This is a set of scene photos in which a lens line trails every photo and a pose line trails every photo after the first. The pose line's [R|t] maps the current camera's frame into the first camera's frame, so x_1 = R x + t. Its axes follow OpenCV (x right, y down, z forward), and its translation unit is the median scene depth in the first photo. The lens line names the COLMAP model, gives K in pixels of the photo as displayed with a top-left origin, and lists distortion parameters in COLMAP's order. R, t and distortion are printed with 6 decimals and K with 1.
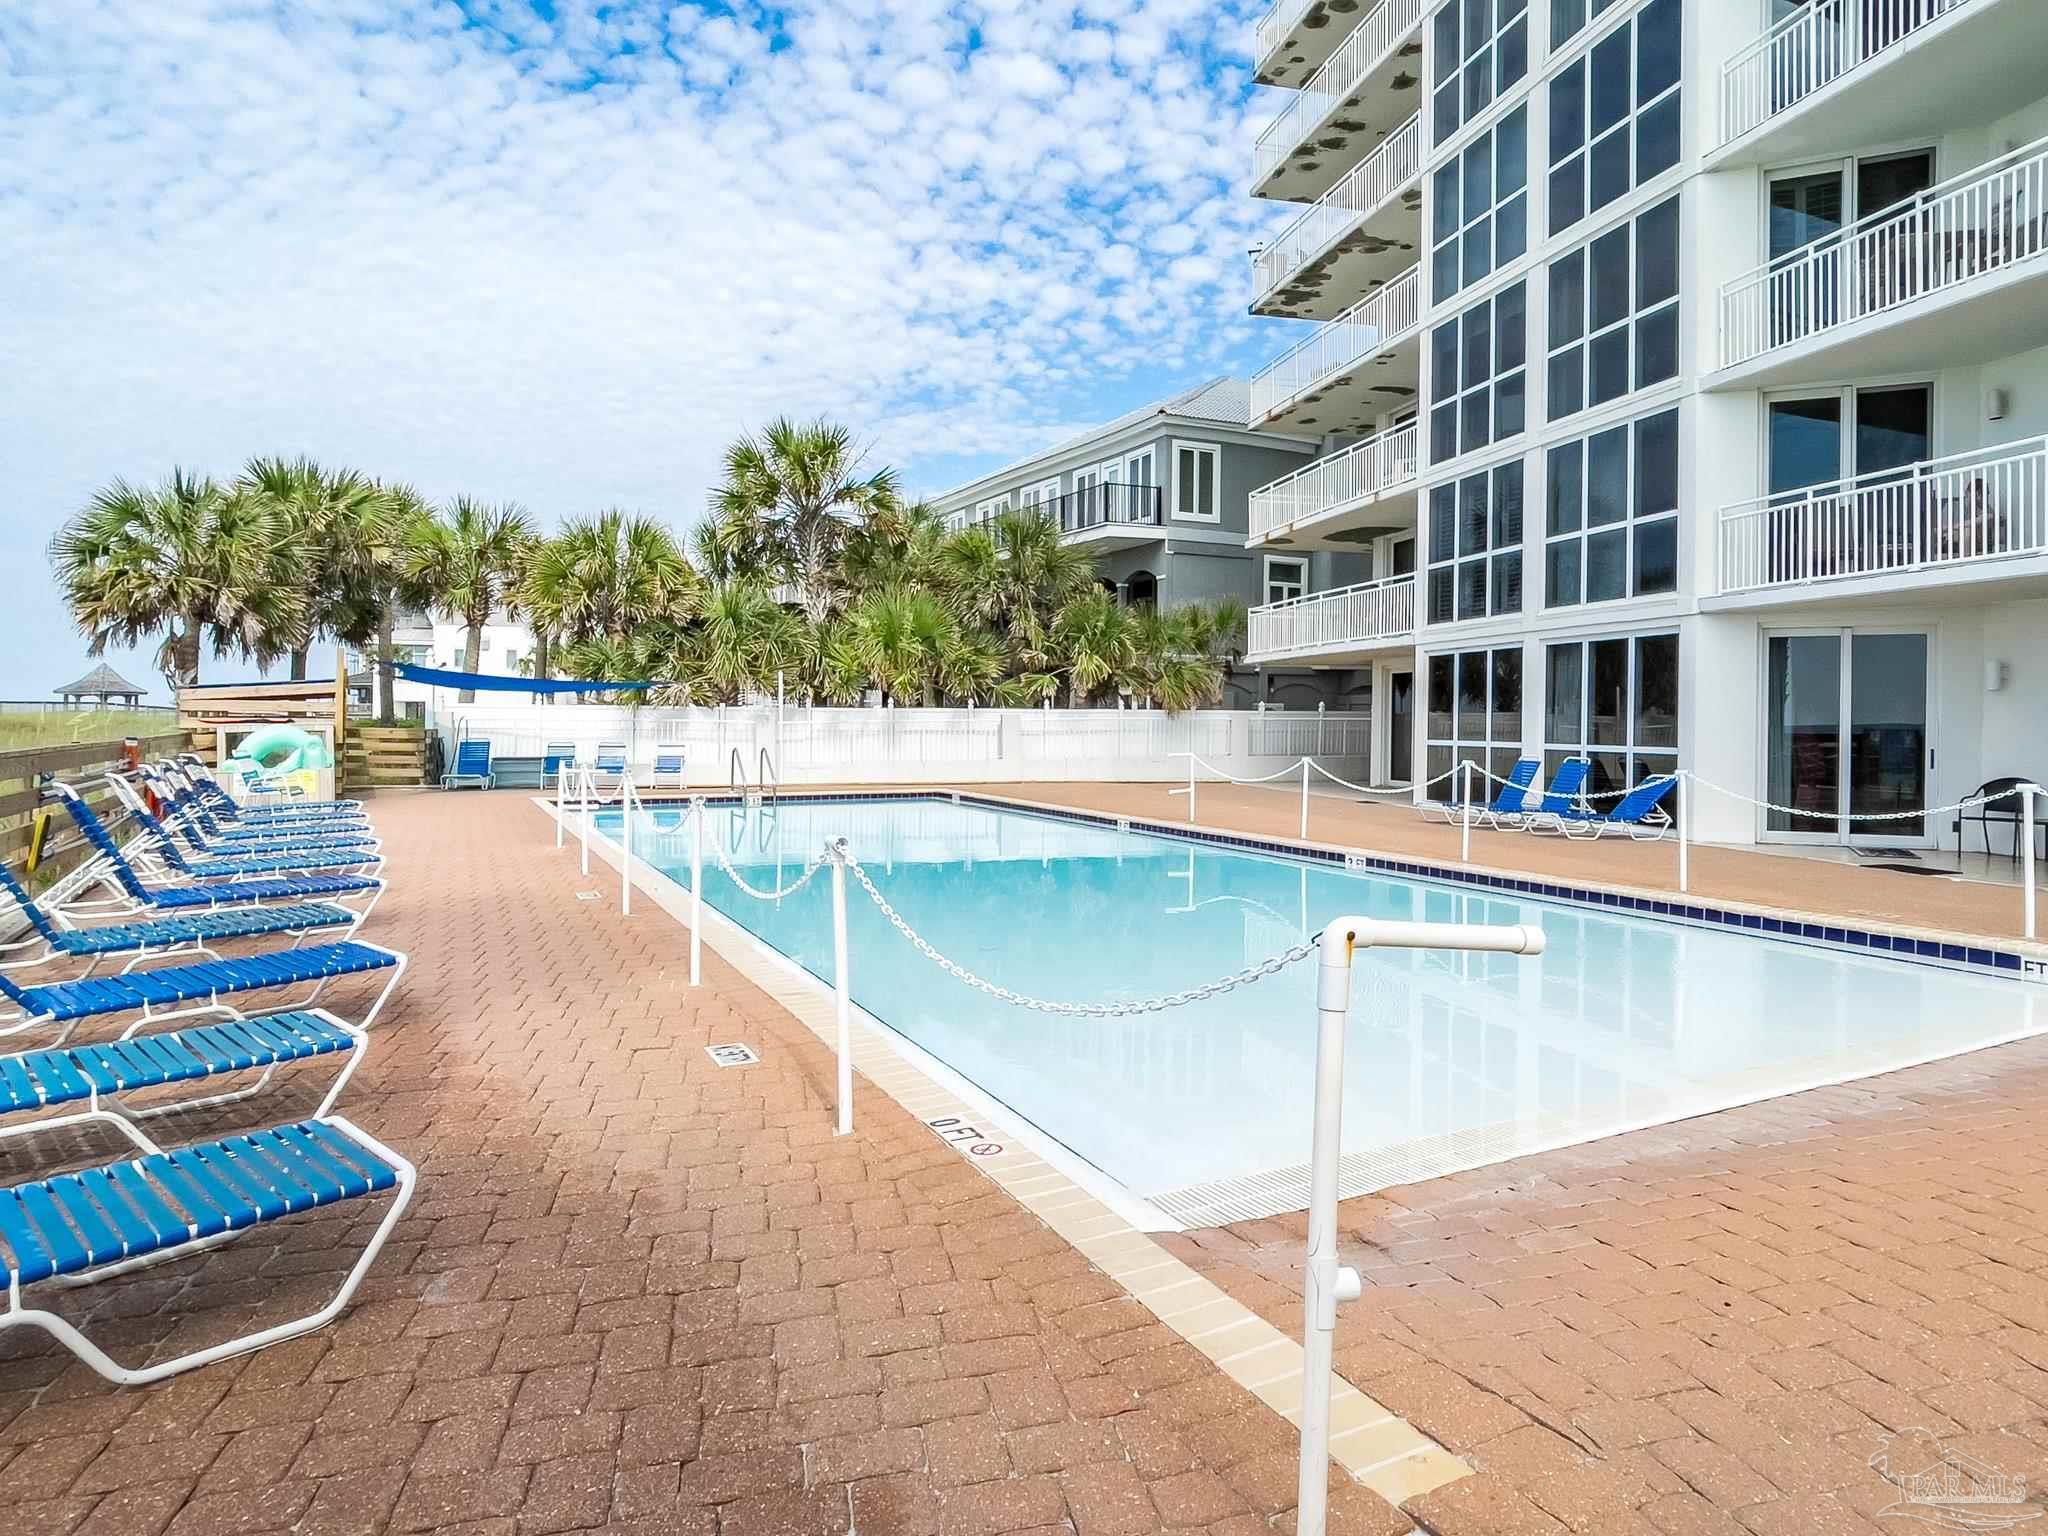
lens RADIAL K [[1372.9, 0, 1024.7], [0, 1372.9, 760.8], [0, 0, 1]] dist [-0.003722, 0.004017]
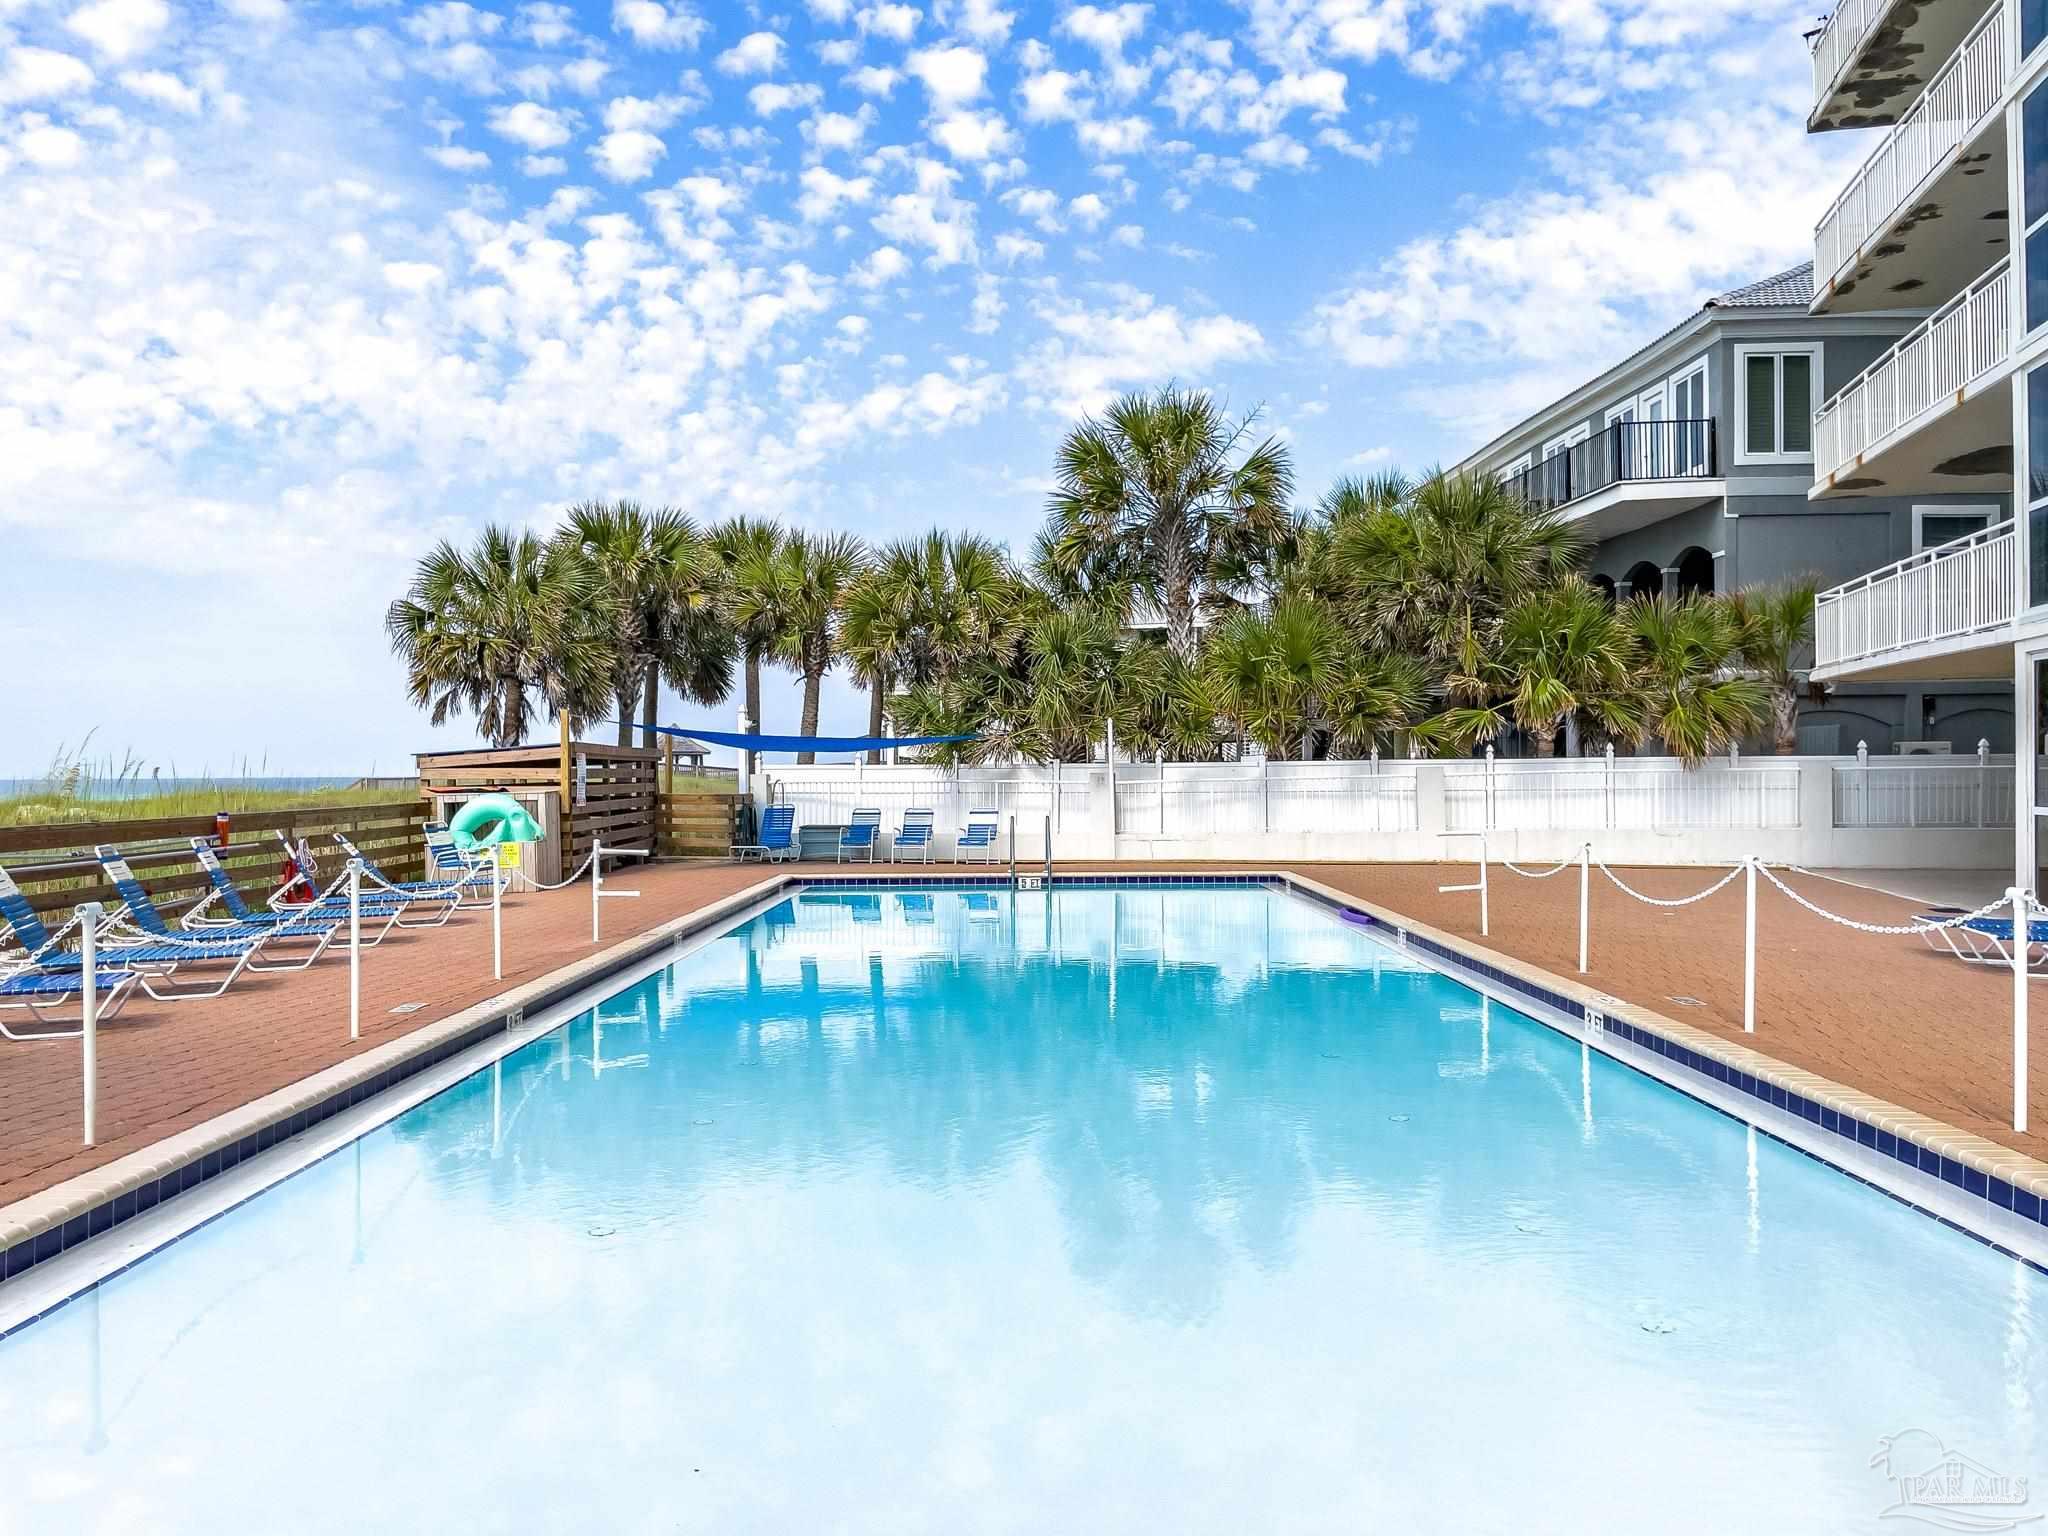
lens RADIAL K [[1617.8, 0, 1019.0], [0, 1617.8, 798.3], [0, 0, 1]] dist [0.062012, -0.133051]
pose [[0.856351, -0.002725, -0.516387, 0.214668], [-0.001254, 0.999972, -0.007356, -0.010086], [0.516393, 0.006947, 0.856324, 0.153944]]
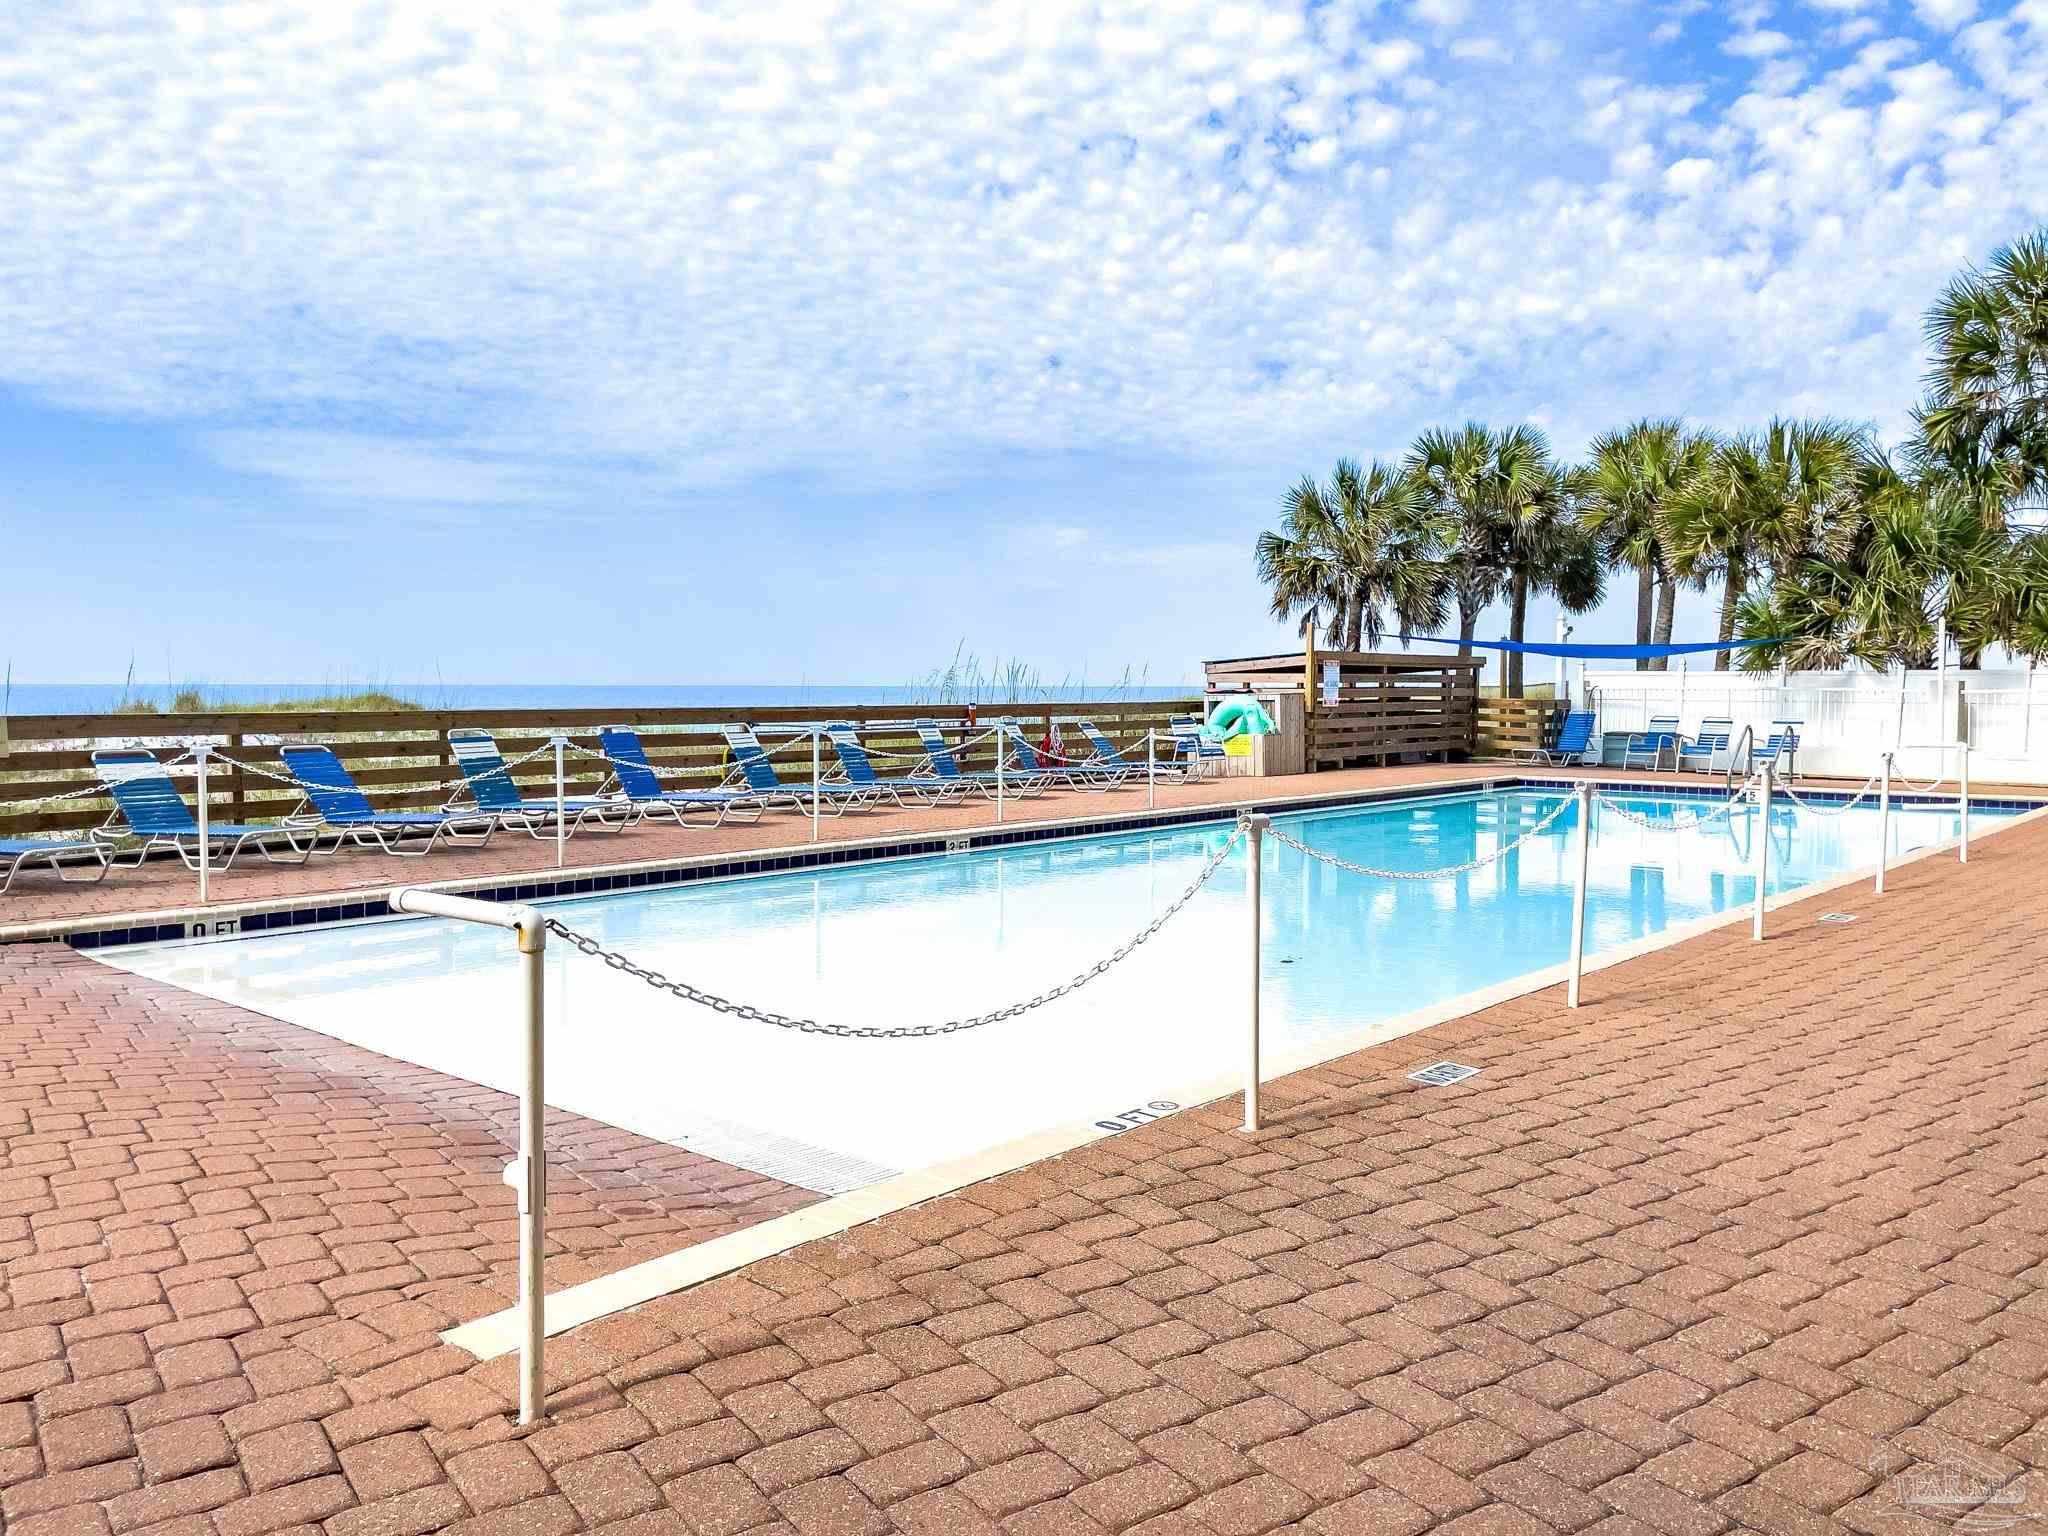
lens RADIAL K [[1617.8, 0, 1019.0], [0, 1617.8, 798.3], [0, 0, 1]] dist [0.062012, -0.133051]
pose [[0.243528, 0.061781, -0.967924, 0.421480], [-0.023512, 0.998052, 0.057789, -0.009202], [0.969609, 0.008684, 0.244506, 0.302233]]
